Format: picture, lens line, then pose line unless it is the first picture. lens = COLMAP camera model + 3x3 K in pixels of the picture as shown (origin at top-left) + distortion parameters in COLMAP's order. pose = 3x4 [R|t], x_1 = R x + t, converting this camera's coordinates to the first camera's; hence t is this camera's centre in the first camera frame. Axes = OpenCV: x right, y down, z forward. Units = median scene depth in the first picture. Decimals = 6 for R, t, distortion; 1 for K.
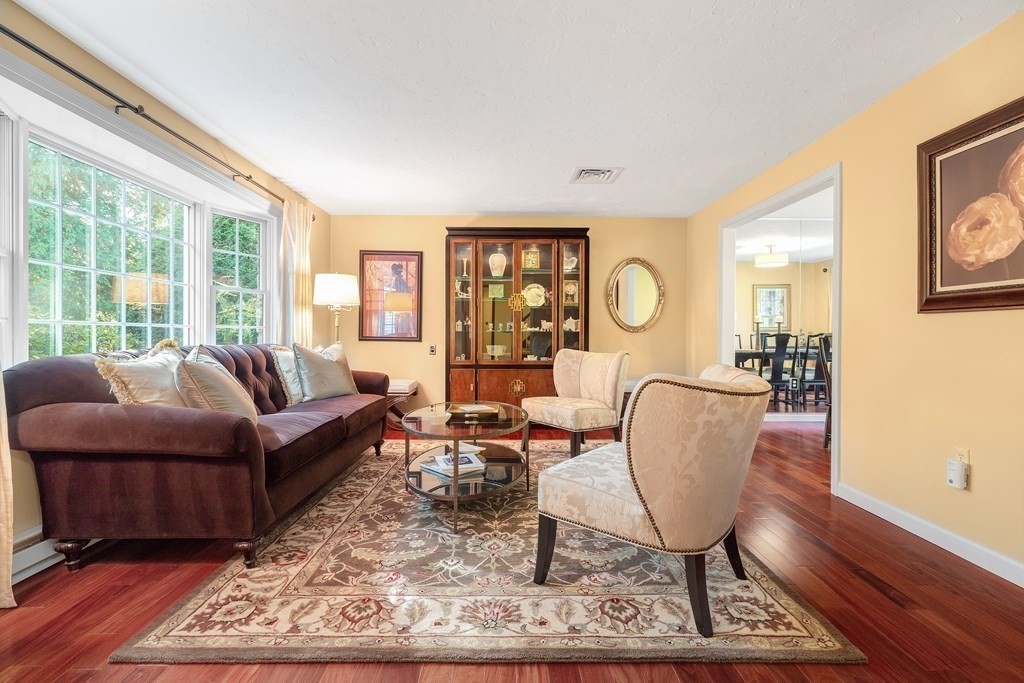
lens RADIAL K [[458.0, 0, 510.9], [0, 458.0, 338.5], [0, 0, 1]] dist [0.012643, 0.000302]
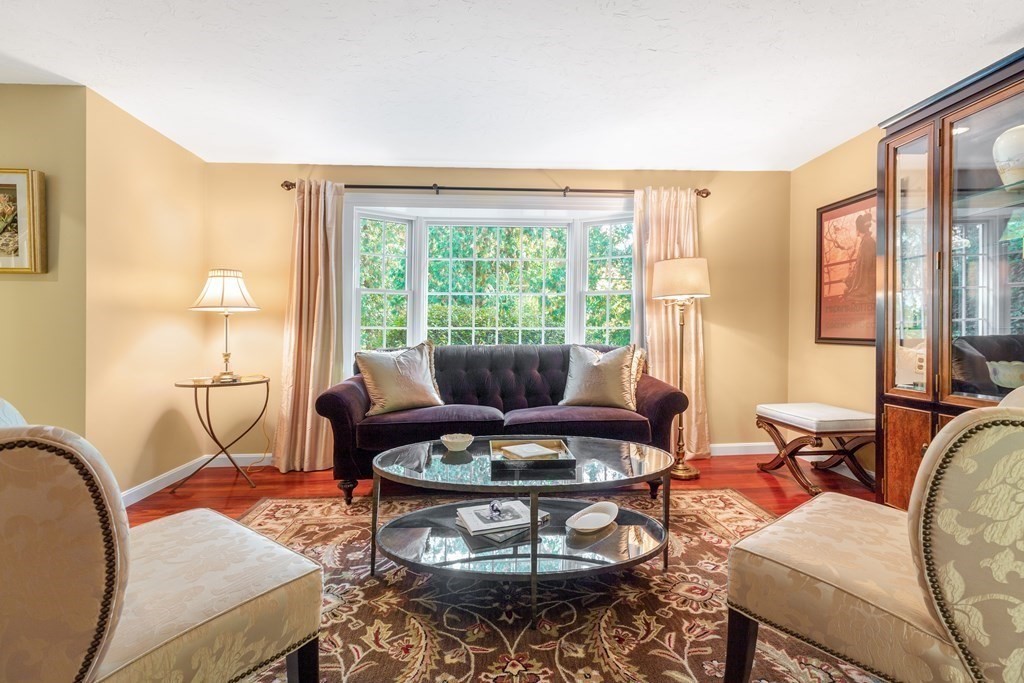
lens RADIAL K [[458.0, 0, 510.6], [0, 458.0, 336.1], [0, 0, 1]] dist [0.012643, 0.000302]
pose [[0.059607, 0.002423, -0.998219, 0.841613], [-0.004388, 0.999988, 0.002165, -0.016391], [0.998212, 0.004251, 0.059617, 1.378951]]
